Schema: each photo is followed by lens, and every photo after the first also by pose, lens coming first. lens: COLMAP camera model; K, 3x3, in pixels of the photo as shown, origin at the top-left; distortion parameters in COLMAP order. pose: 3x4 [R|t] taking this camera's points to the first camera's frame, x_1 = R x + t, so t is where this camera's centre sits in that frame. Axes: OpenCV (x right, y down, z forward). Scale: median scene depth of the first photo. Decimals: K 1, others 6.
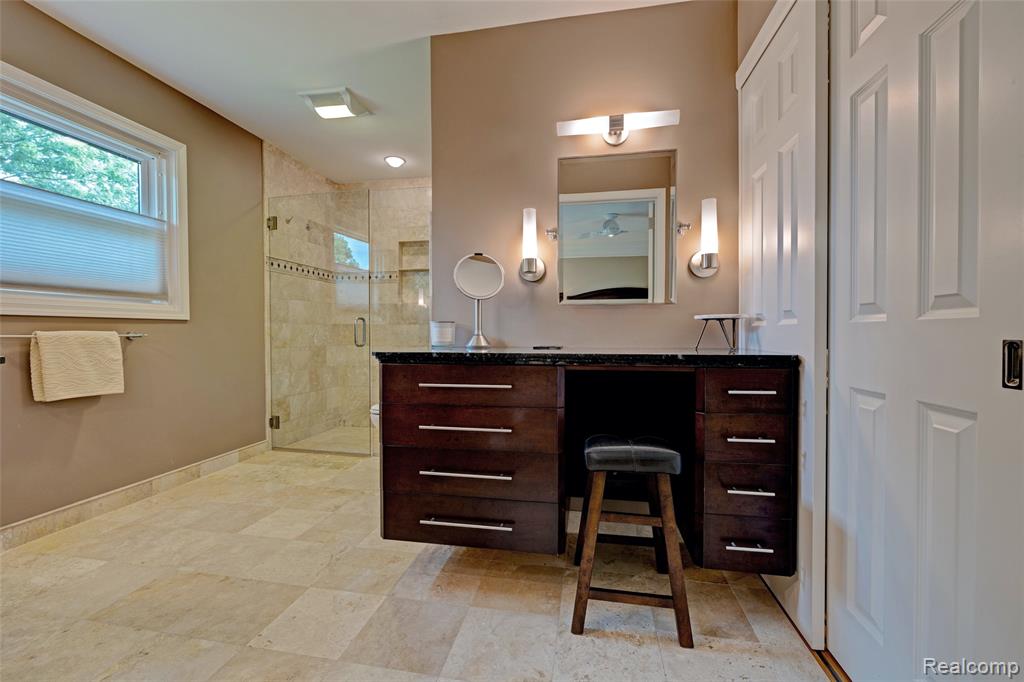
lens RADIAL K [[431.5, 0, 506.5], [0, 431.5, 336.9], [0, 0, 1]] dist [0.001394, -0.000580]
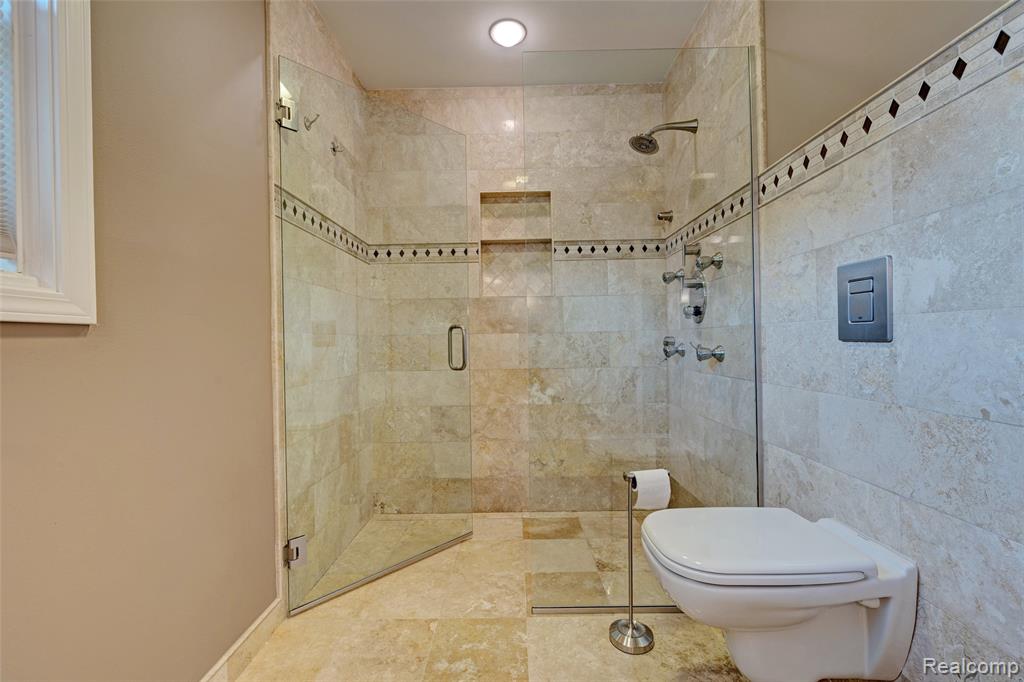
lens RADIAL K [[431.5, 0, 501.1], [0, 431.5, 336.4], [0, 0, 1]] dist [0.001394, -0.000580]
pose [[0.984361, -0.016048, 0.175433, -0.329913], [0.020125, 0.999567, -0.021484, -0.011585], [-0.175012, 0.024679, 0.984257, 0.423029]]
